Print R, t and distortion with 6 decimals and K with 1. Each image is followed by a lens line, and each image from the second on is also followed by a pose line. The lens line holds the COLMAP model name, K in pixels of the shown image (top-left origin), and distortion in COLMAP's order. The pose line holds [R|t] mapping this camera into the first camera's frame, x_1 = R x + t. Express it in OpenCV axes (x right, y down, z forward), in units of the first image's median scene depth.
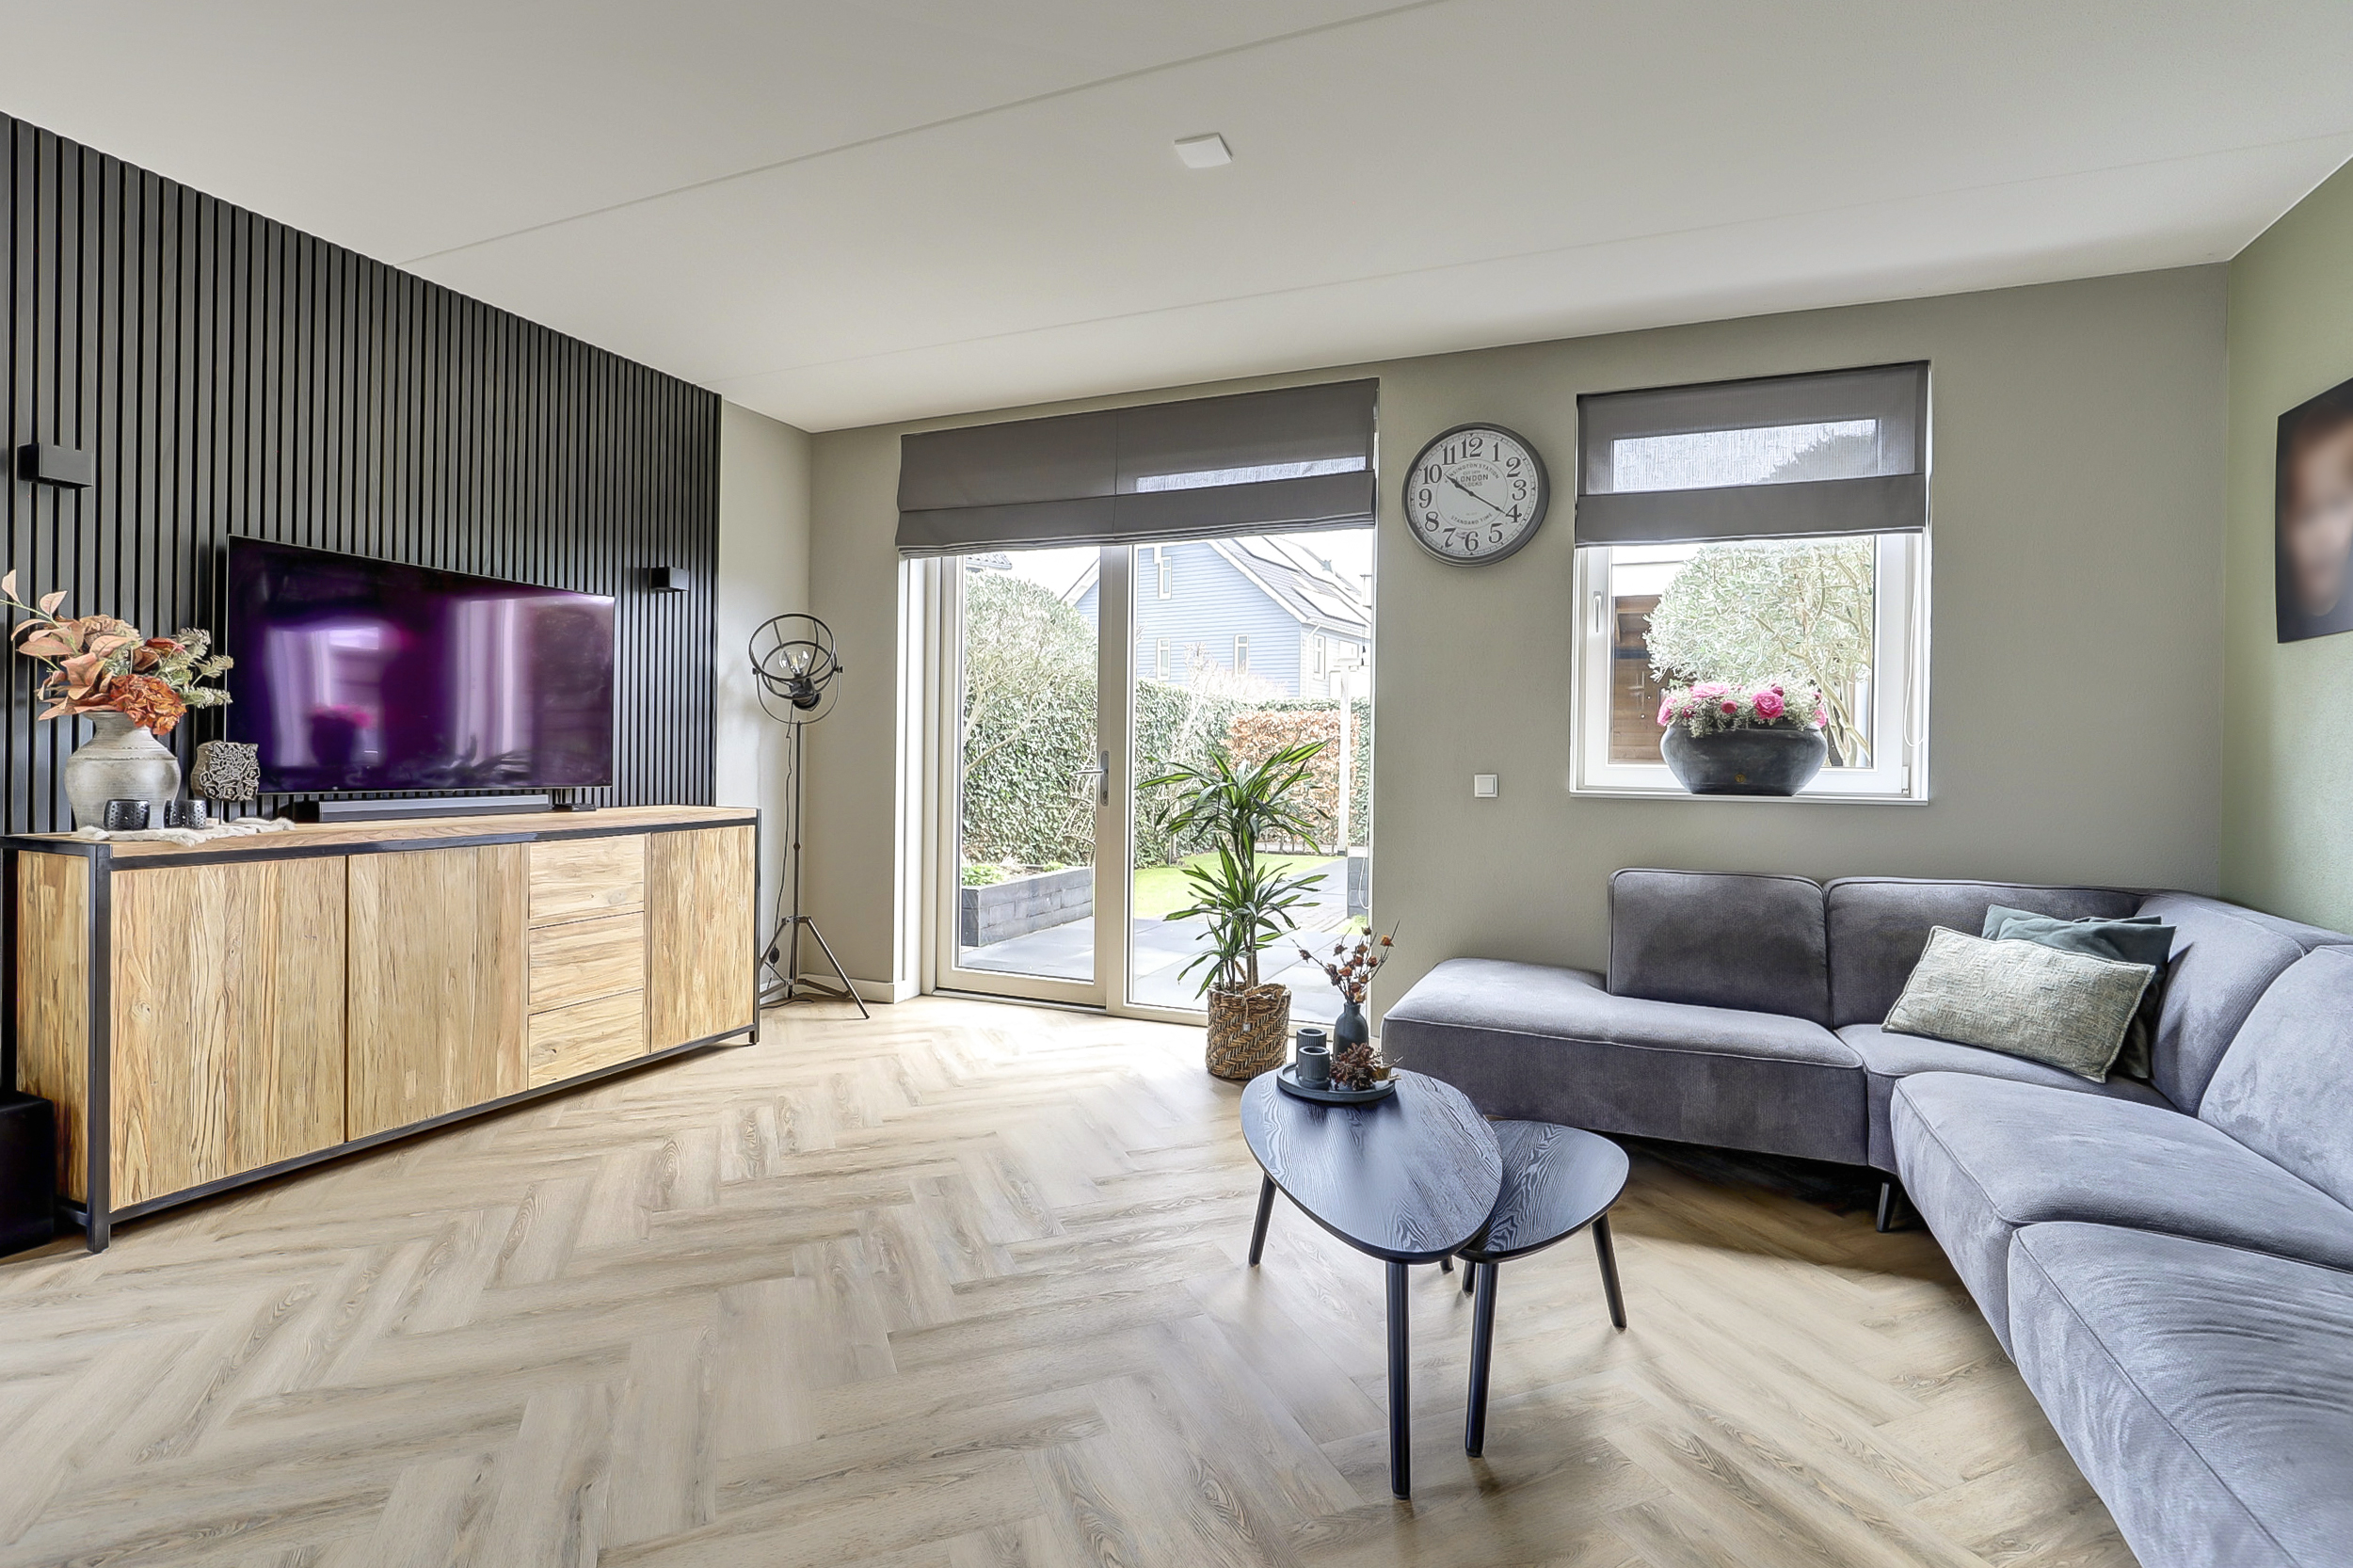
lens RADIAL K [[1099.5, 0, 1176.6], [0, 1099.5, 752.3], [0, 0, 1]] dist [-0.012731, -0.000234]
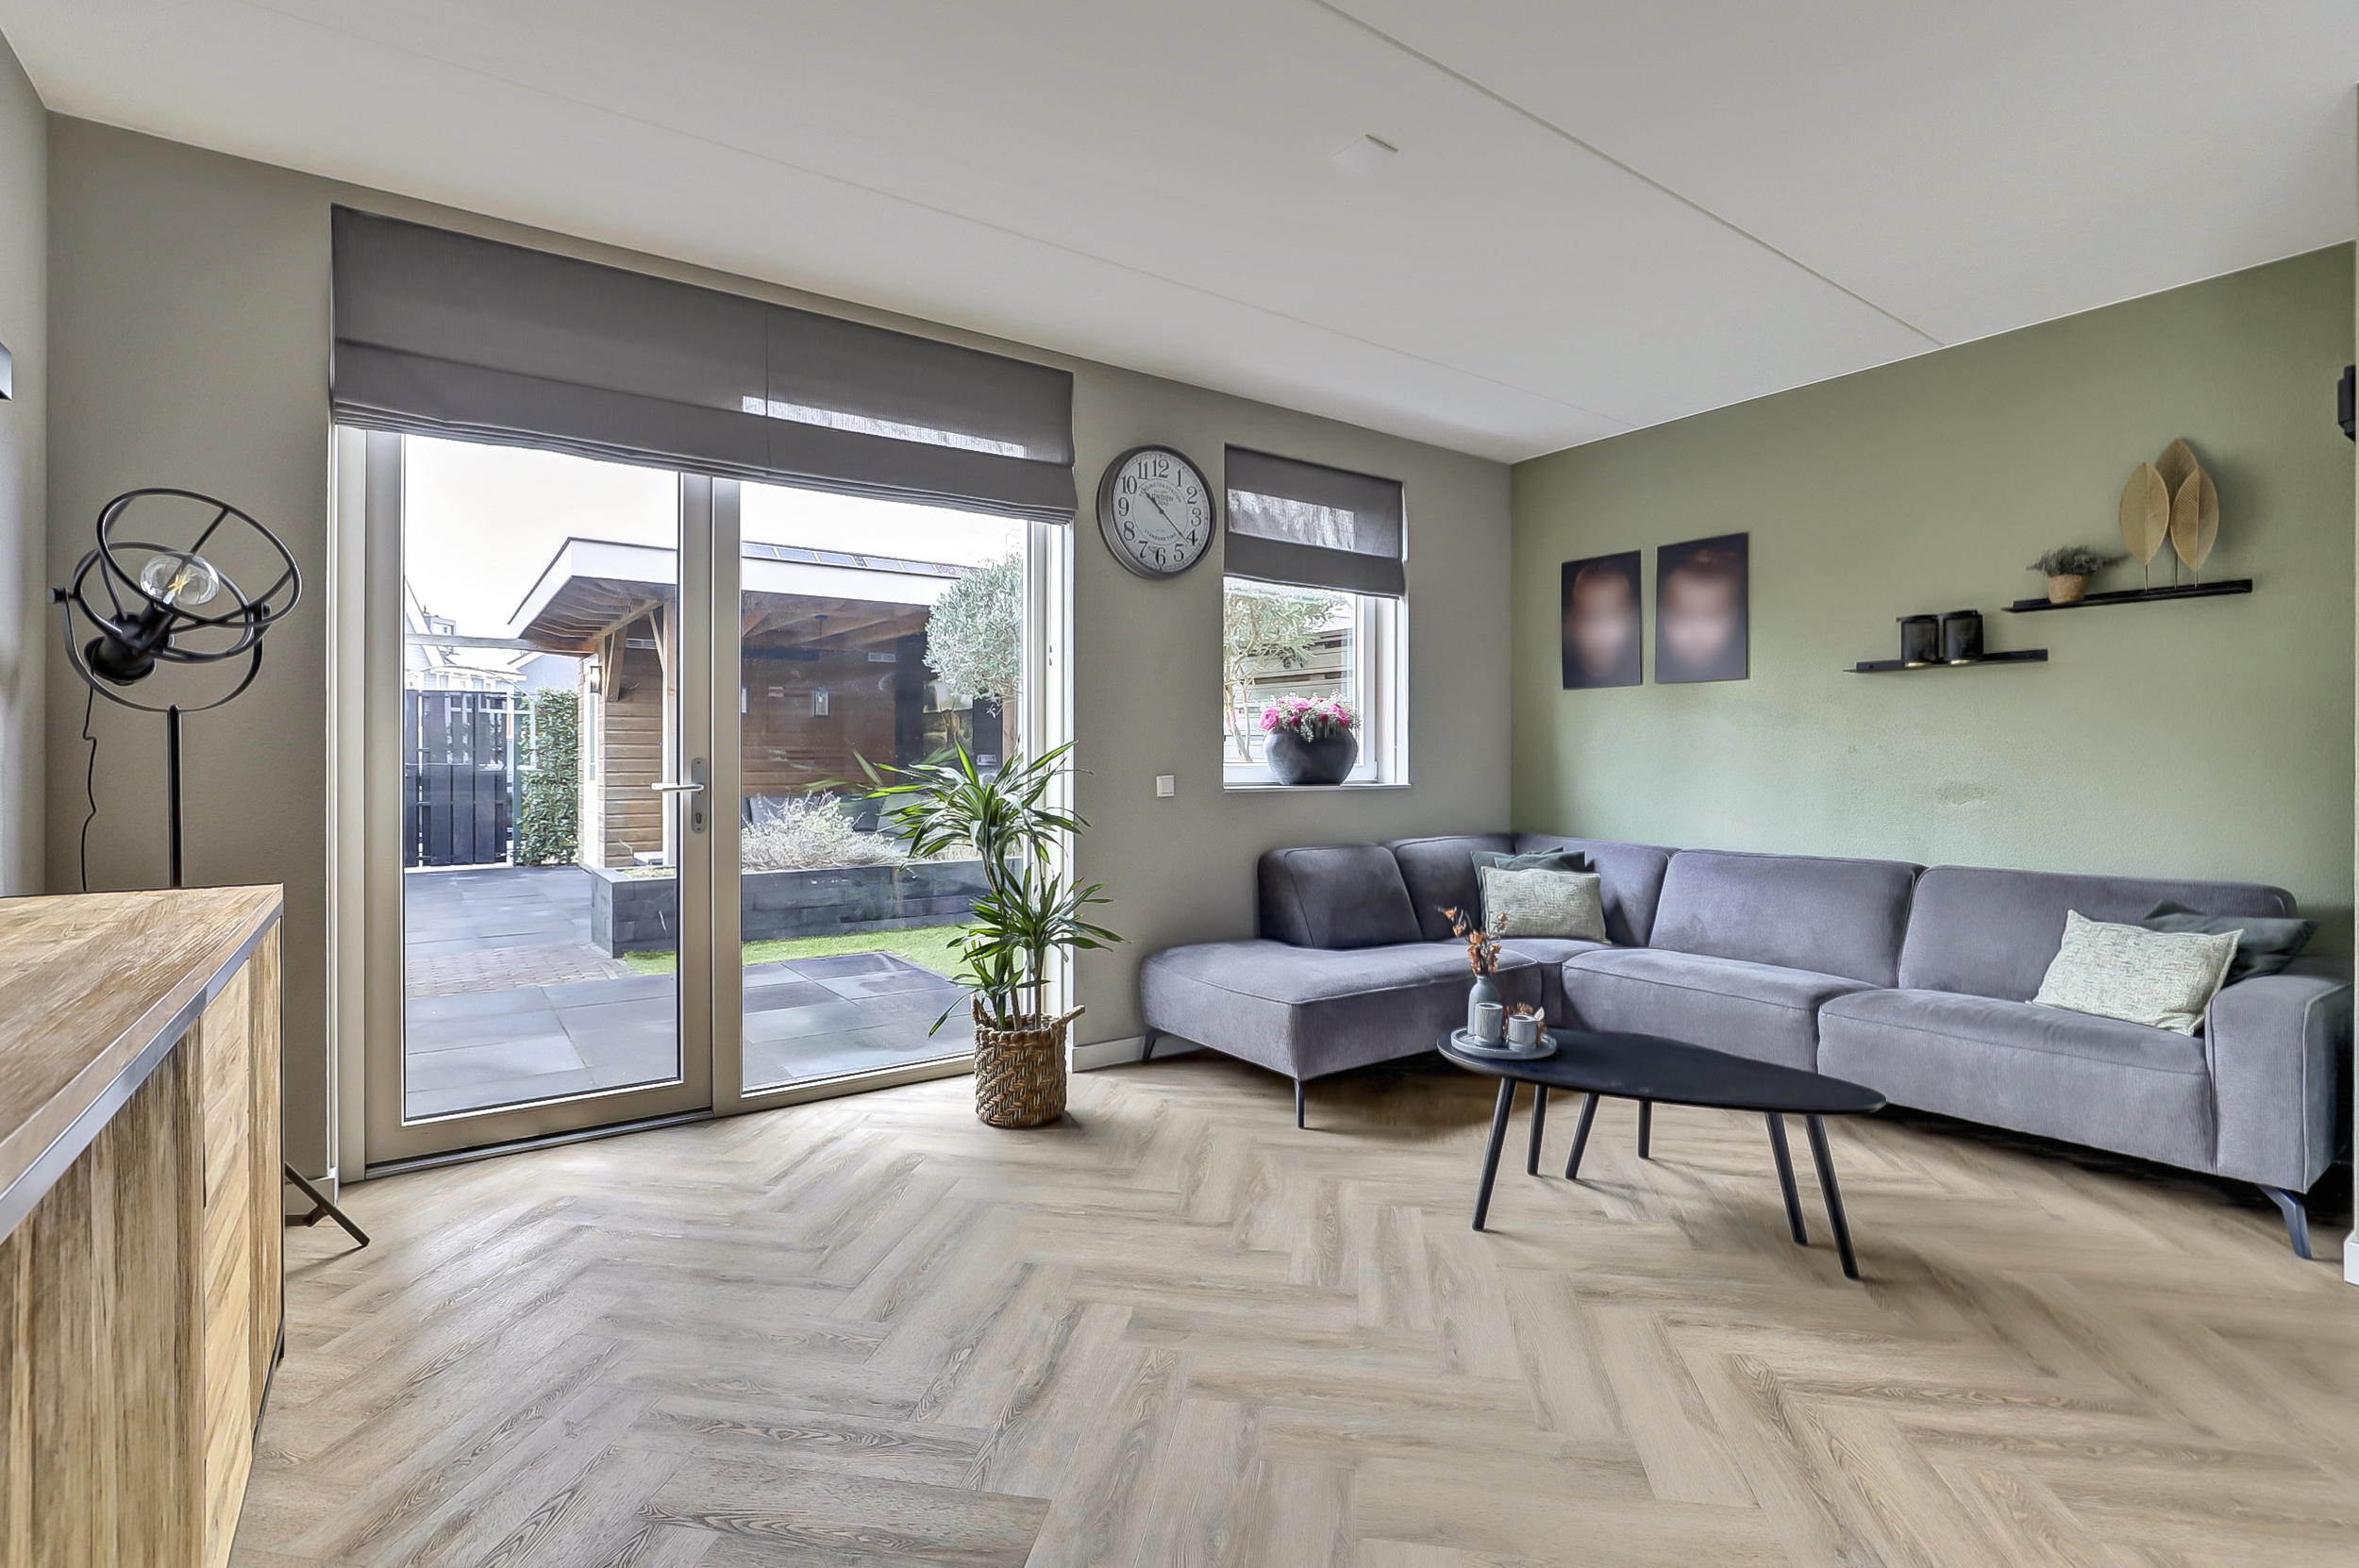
lens RADIAL K [[1093.1, 0, 1181.9], [0, 1093.1, 745.1], [0, 0, 1]] dist [-0.017643, 0.007329]
pose [[0.530760, -0.004221, 0.847512, -0.659226], [0.005823, 0.999982, 0.001334, -0.011131], [-0.847502, 0.004227, 0.530775, 0.447867]]
